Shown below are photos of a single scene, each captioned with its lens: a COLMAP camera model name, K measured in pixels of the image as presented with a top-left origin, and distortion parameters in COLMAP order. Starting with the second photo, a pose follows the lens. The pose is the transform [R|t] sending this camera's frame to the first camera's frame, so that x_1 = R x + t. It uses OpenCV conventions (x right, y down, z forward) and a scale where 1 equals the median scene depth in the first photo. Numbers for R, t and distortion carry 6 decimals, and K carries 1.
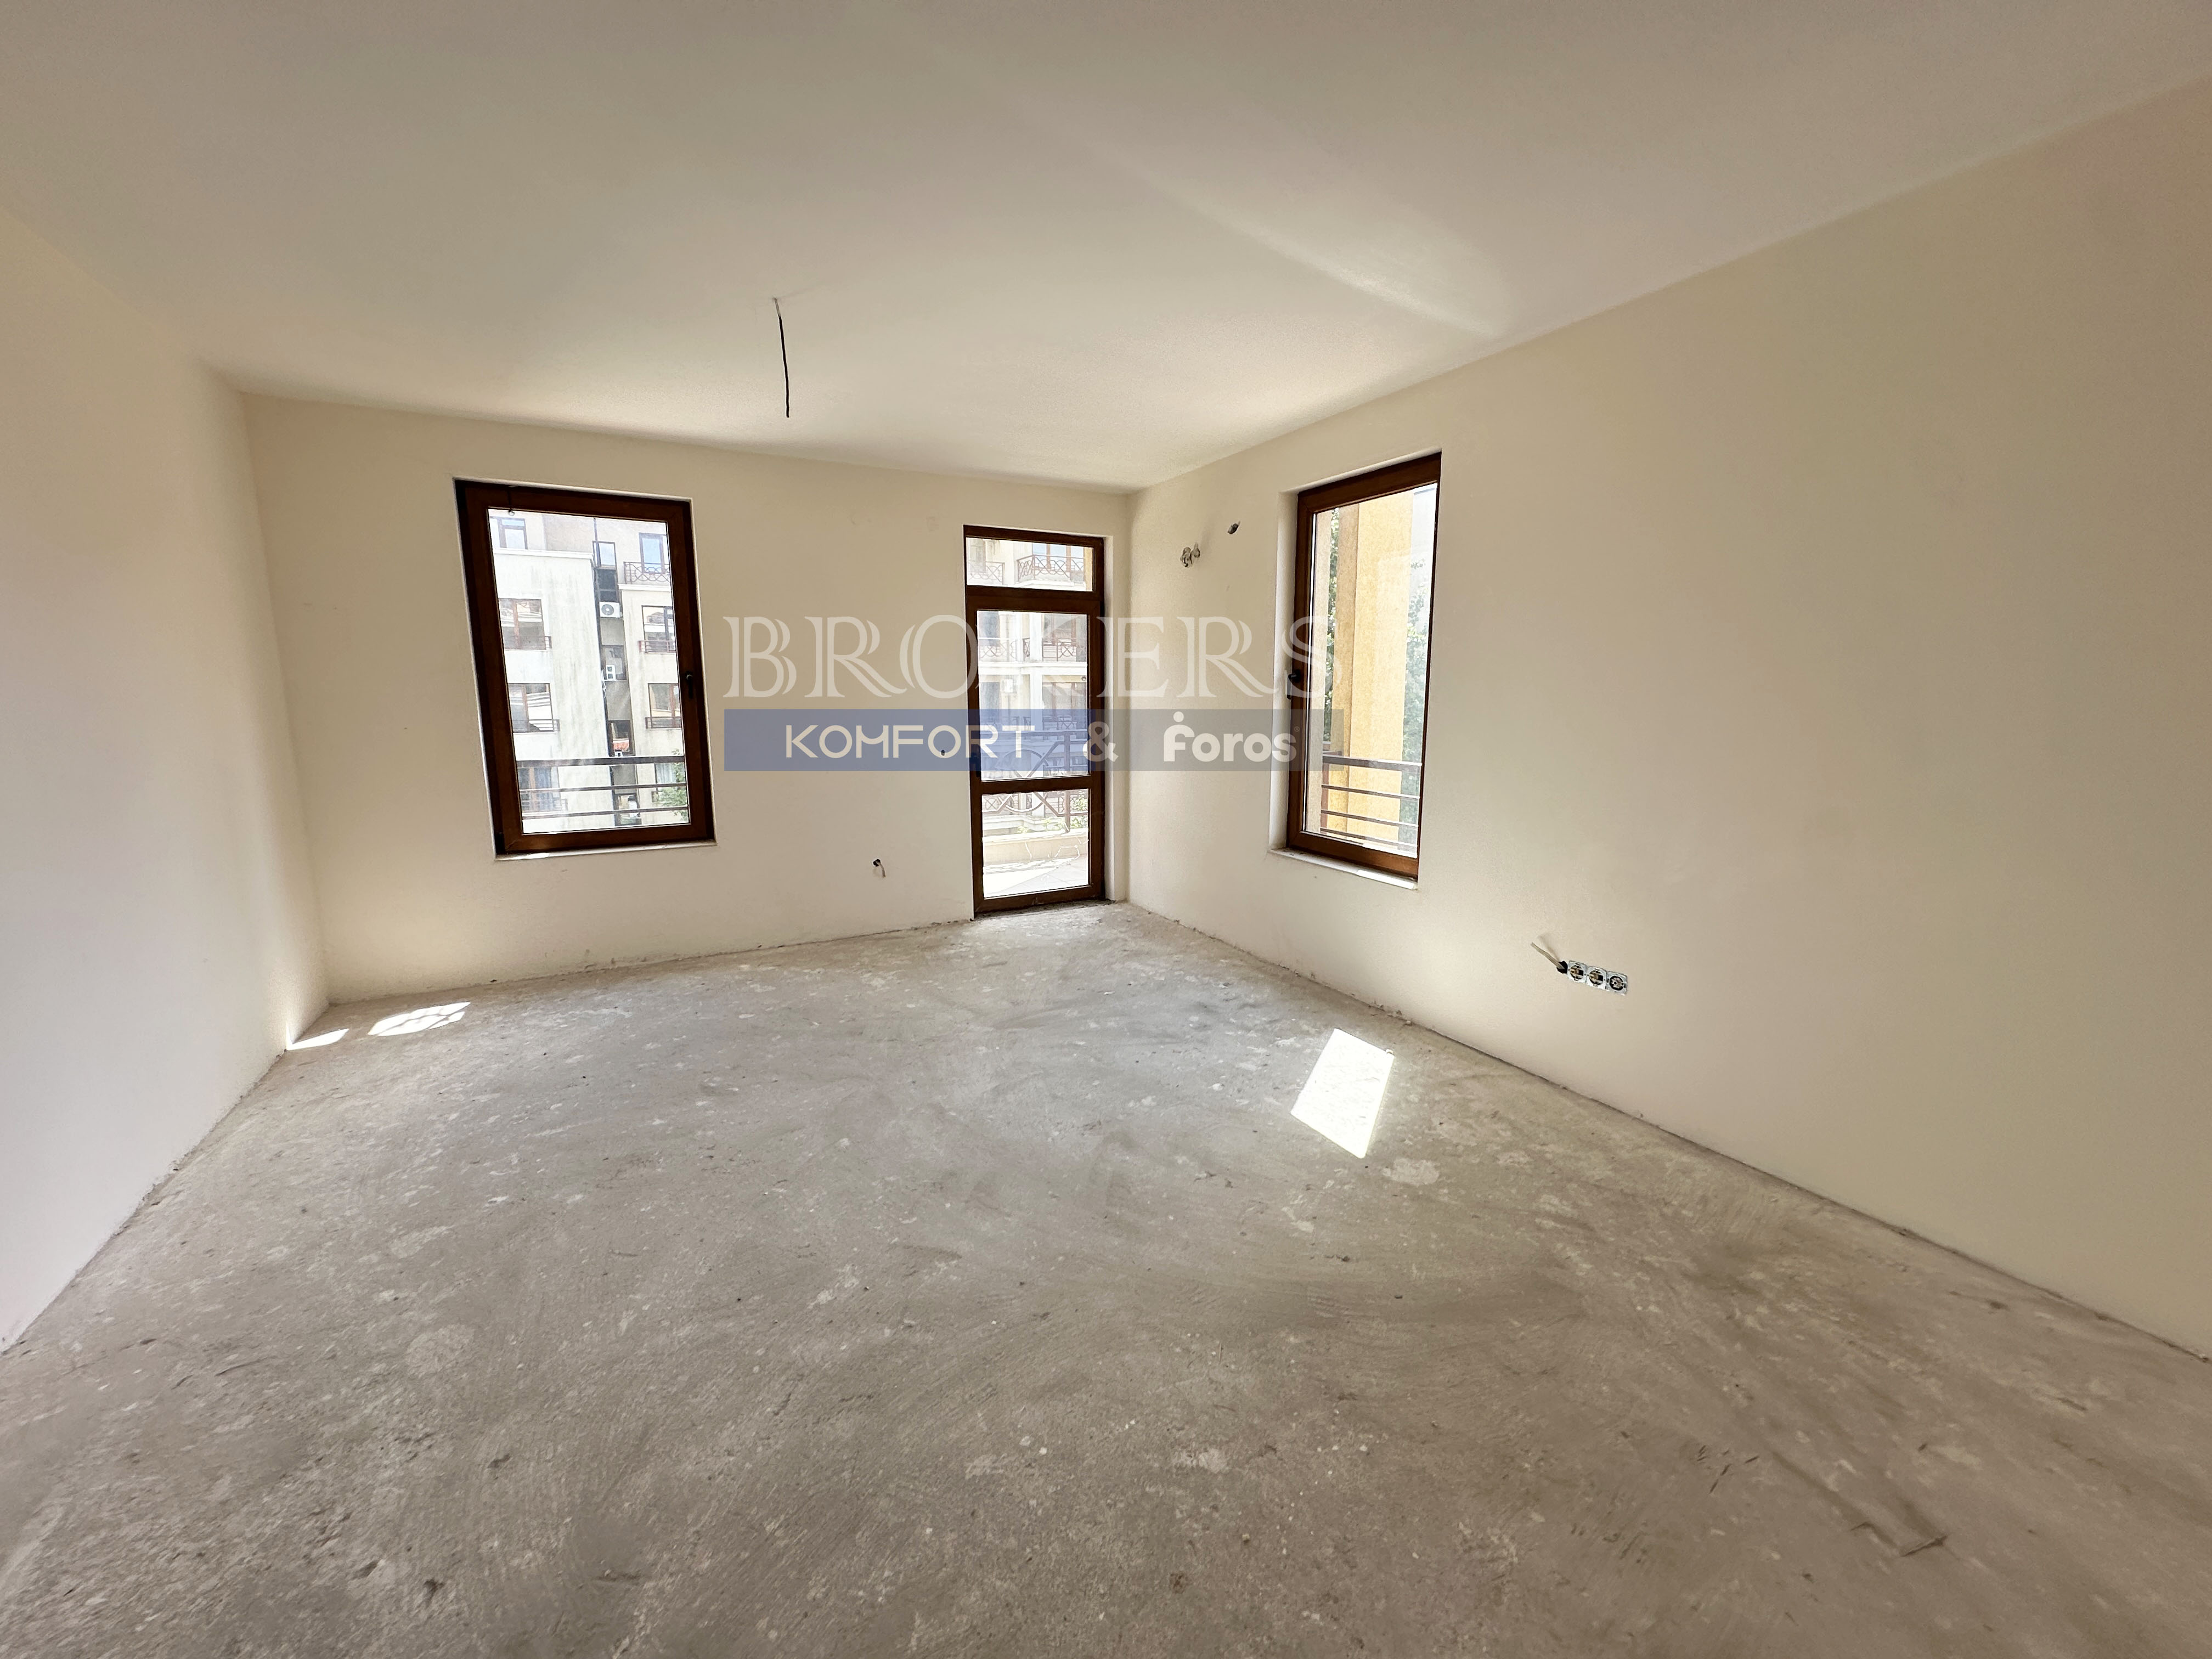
lens RADIAL K [[903.5, 0, 1103.0], [0, 903.5, 836.5], [0, 0, 1]] dist [-0.001668, -0.000061]
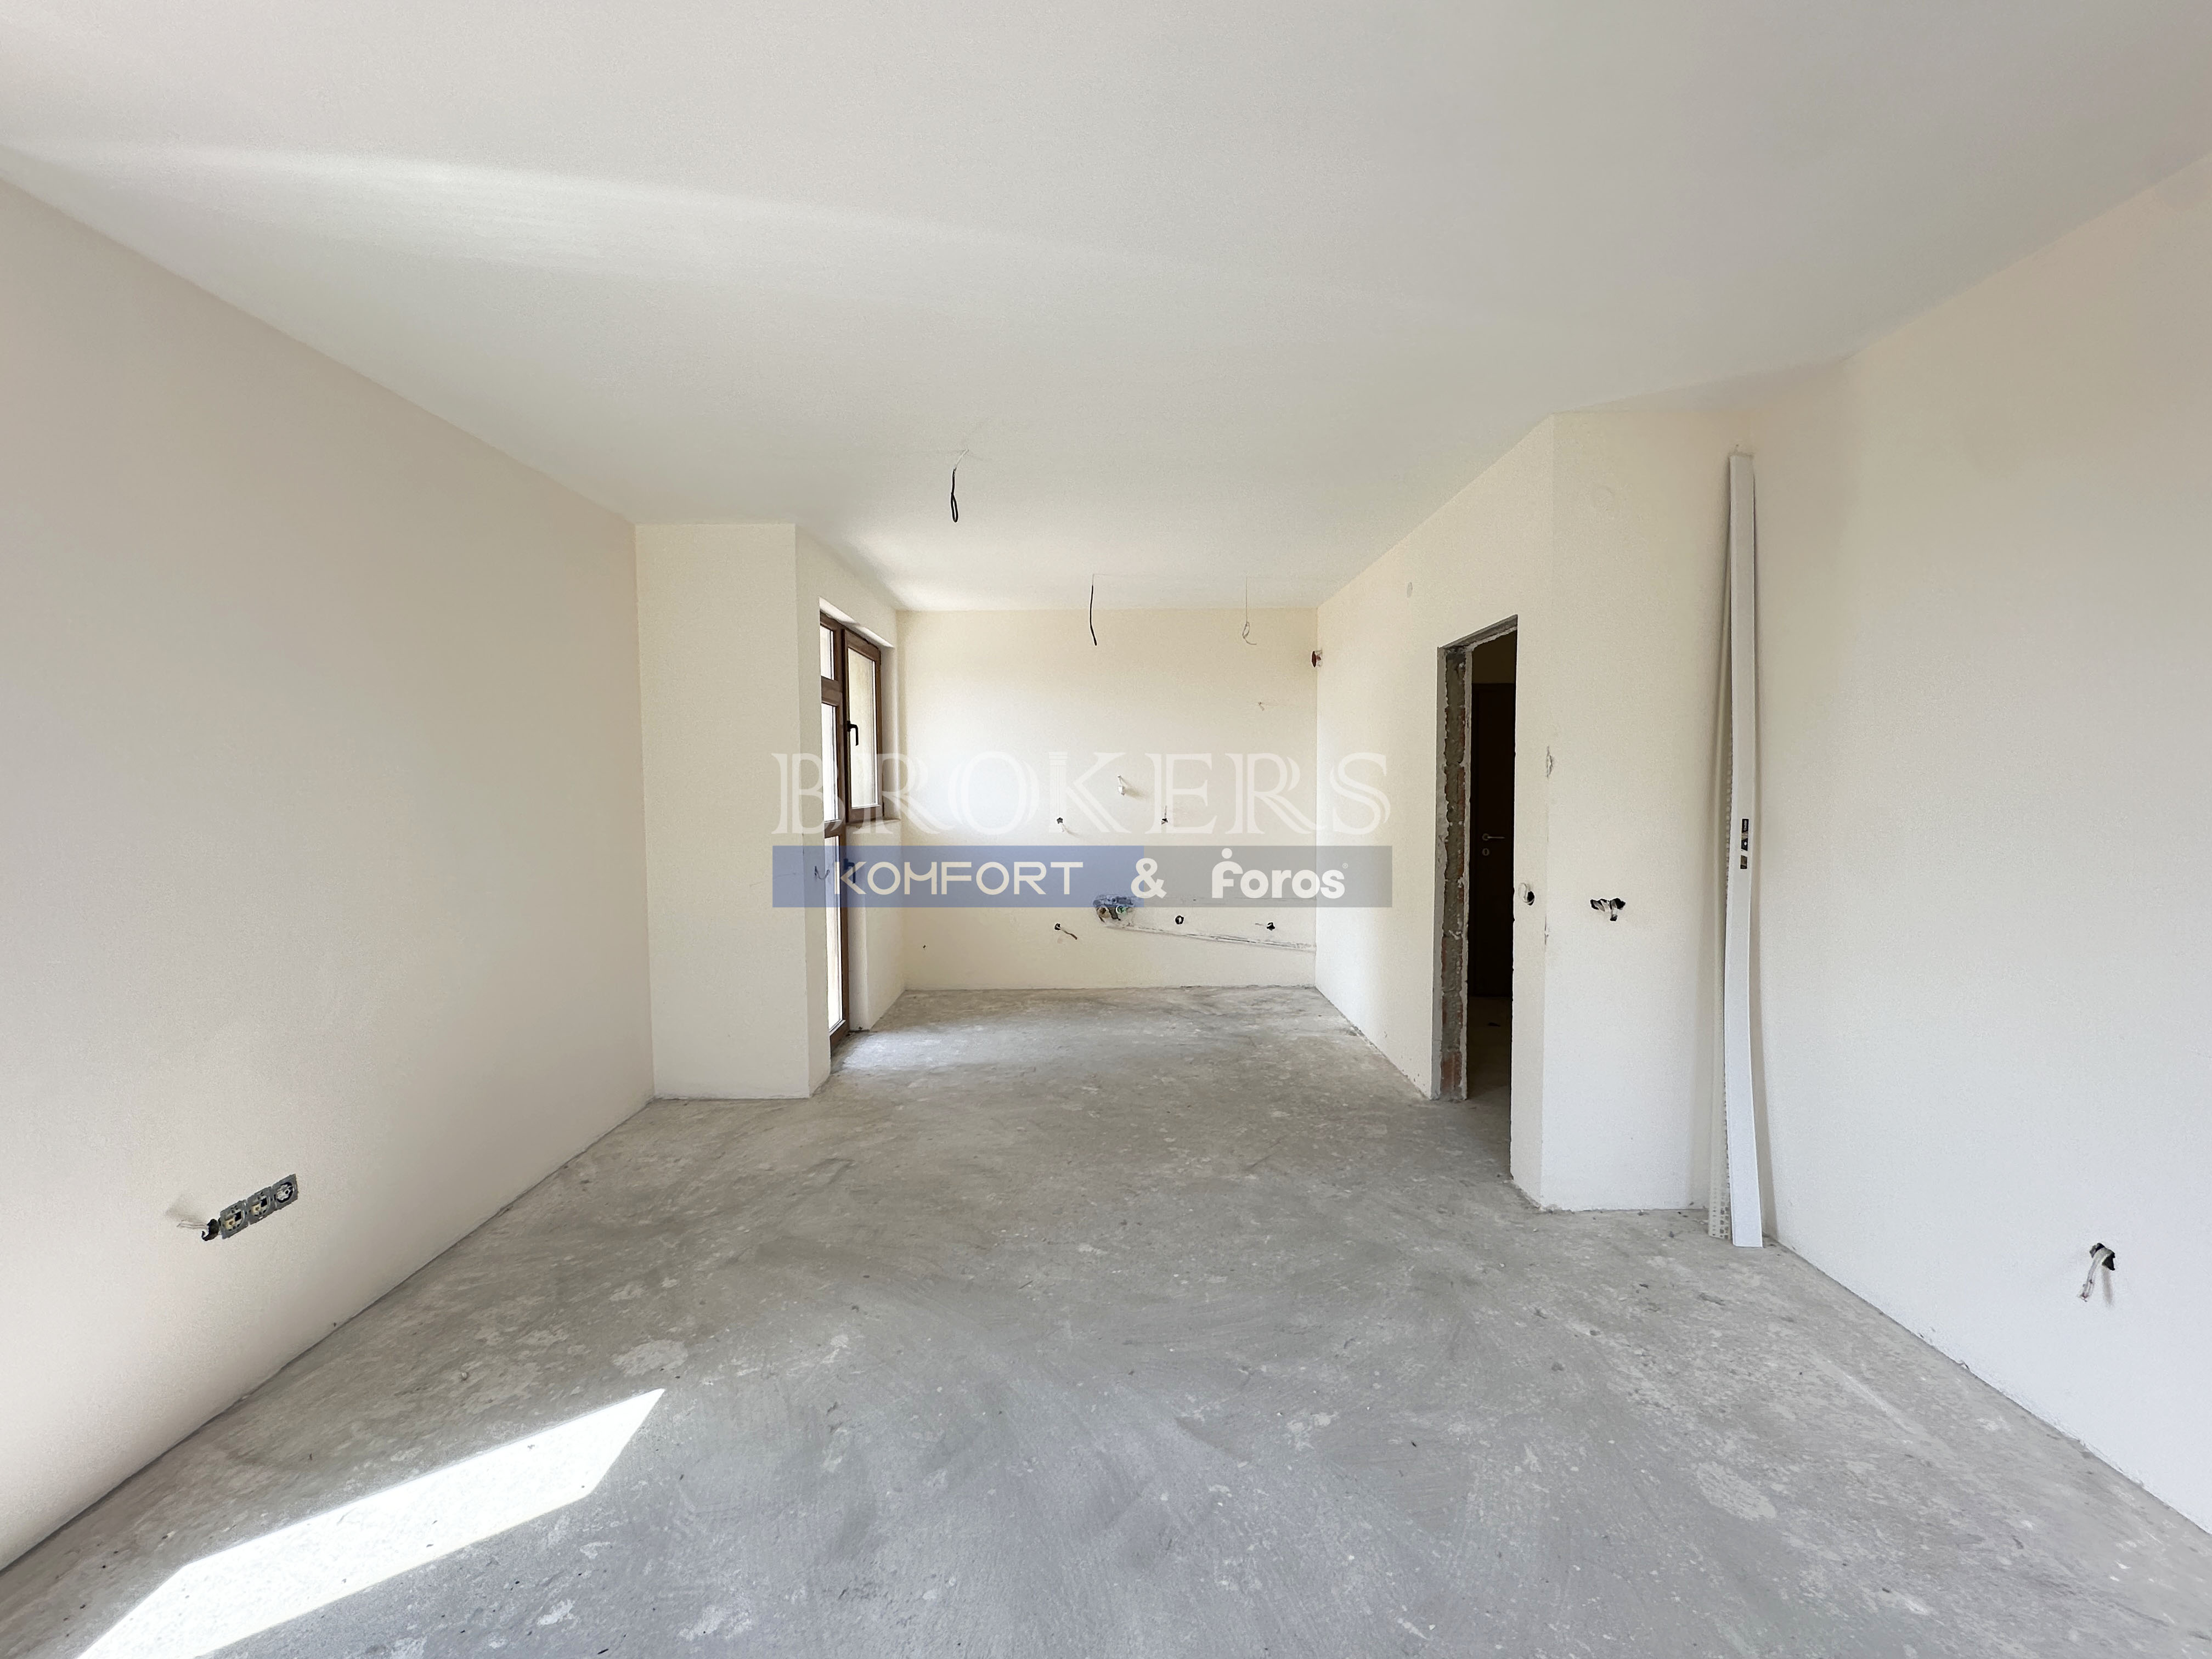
lens RADIAL K [[944.4, 0, 1106.0], [0, 944.4, 829.5], [0, 0, 1]] dist [-0.000057, 0.000374]
pose [[-0.889394, -0.013938, 0.456930, -0.456613], [0.084993, 0.977066, 0.195241, -0.264680], [-0.449171, 0.212482, -0.867811, 1.519925]]
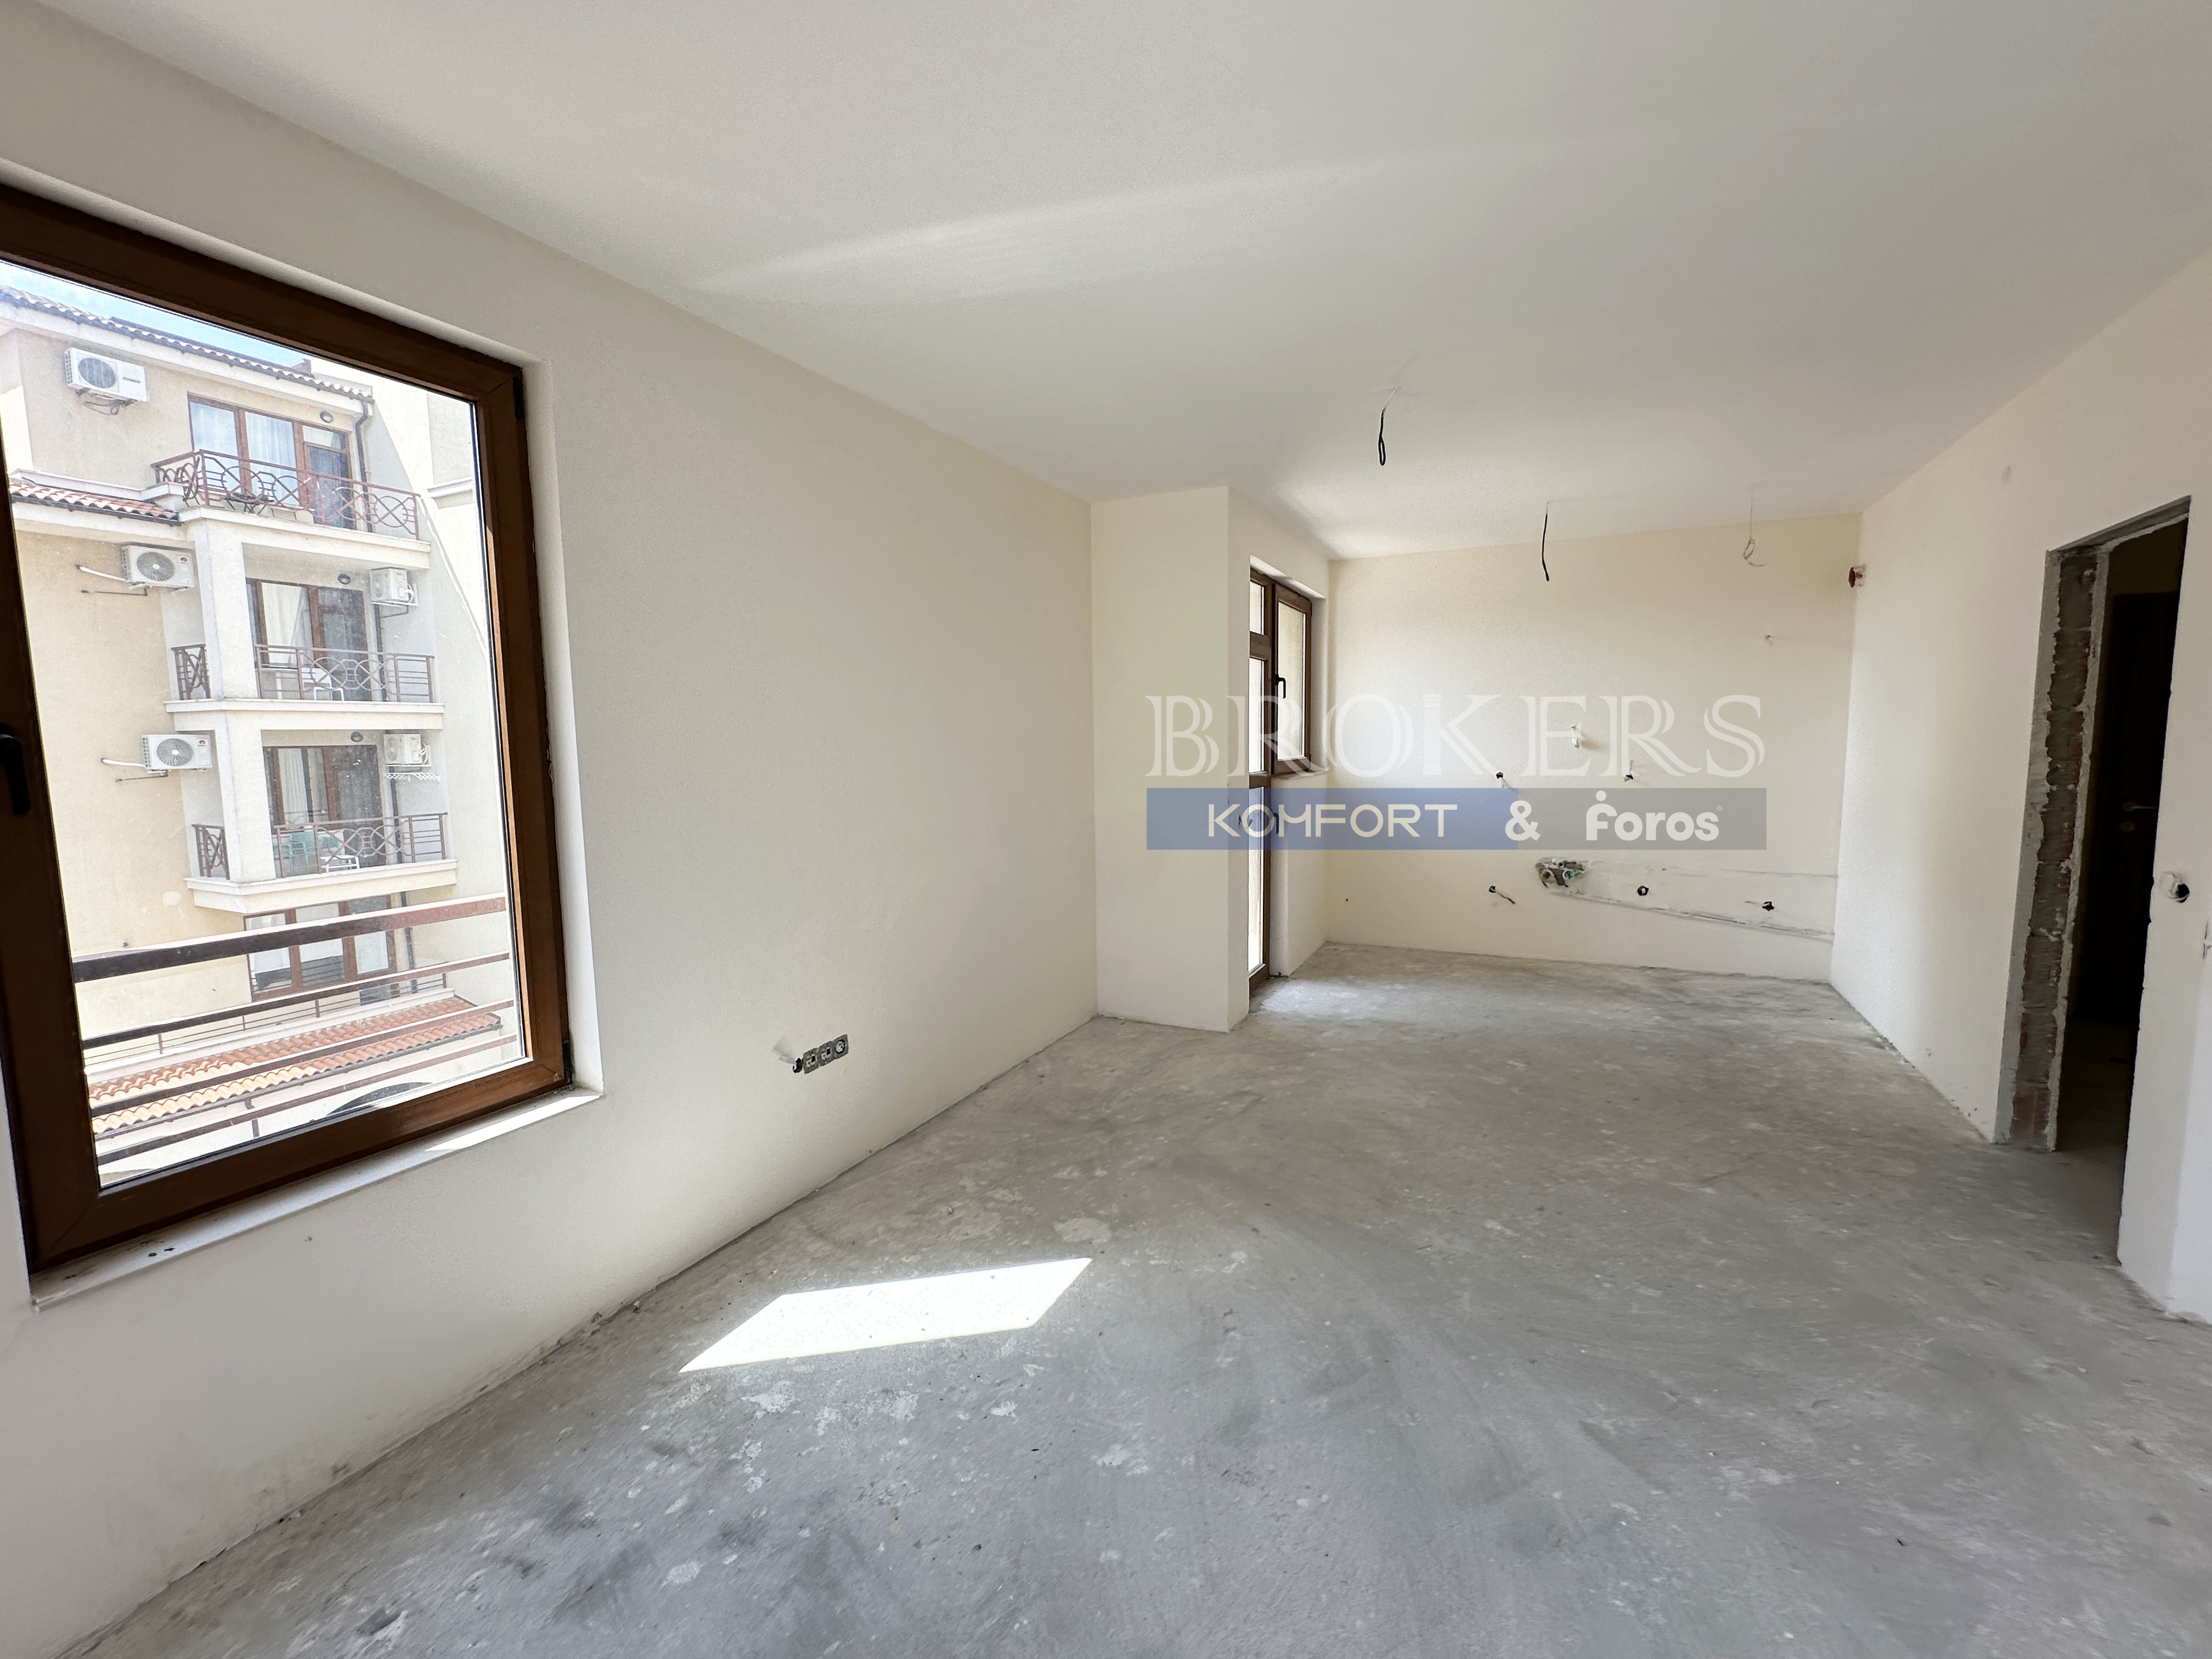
lens RADIAL K [[945.3, 0, 1098.7], [0, 945.3, 831.2], [0, 0, 1]] dist [-0.003353, 0.001372]
pose [[-0.592849, -0.070412, 0.802230, -0.491209], [0.145771, 0.970332, 0.192891, -0.266663], [-0.792011, 0.231298, -0.564996, 1.518427]]
